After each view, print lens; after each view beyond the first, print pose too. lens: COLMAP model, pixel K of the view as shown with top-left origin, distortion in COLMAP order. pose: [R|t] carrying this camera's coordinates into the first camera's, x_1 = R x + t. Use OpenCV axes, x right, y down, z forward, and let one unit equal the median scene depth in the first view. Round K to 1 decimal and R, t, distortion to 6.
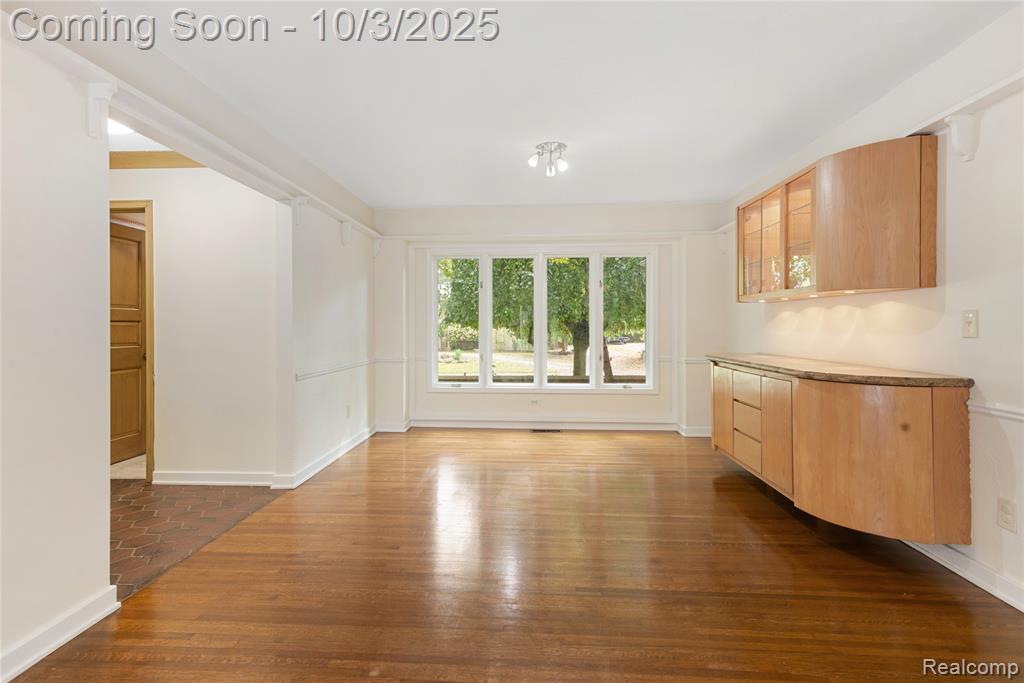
lens RADIAL K [[495.8, 0, 507.1], [0, 495.8, 332.7], [0, 0, 1]] dist [0.024137, 0.000524]
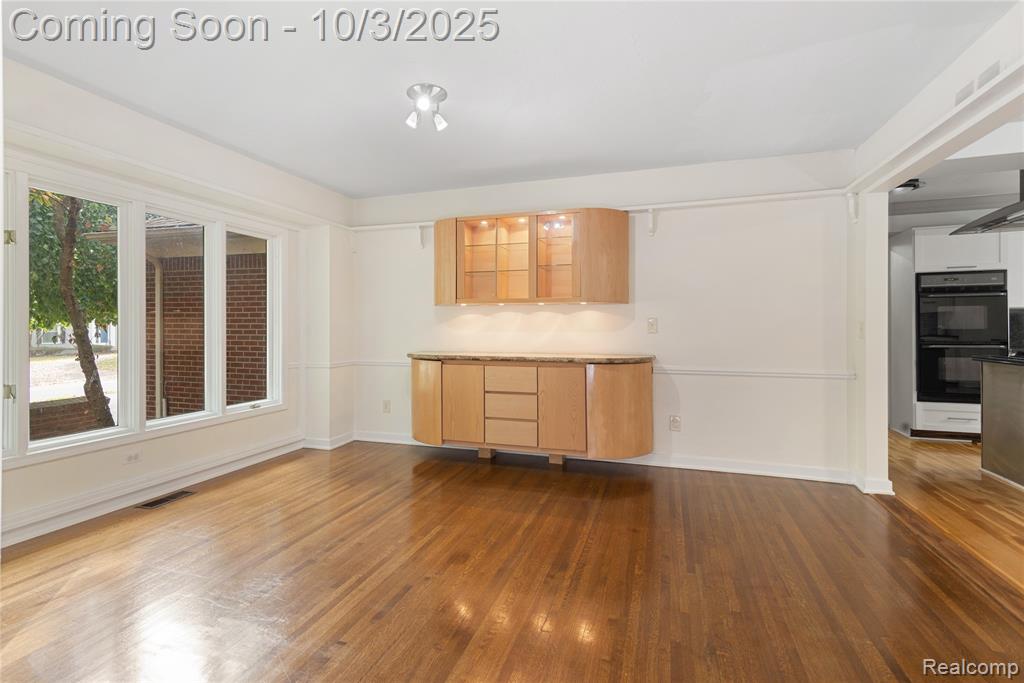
lens RADIAL K [[495.8, 0, 505.1], [0, 495.8, 331.6], [0, 0, 1]] dist [0.024137, 0.000524]
pose [[0.265904, -0.005987, 0.963981, -0.839712], [0.012557, 0.999917, 0.002747, -0.005622], [-0.963918, 0.011375, 0.265957, 0.914941]]
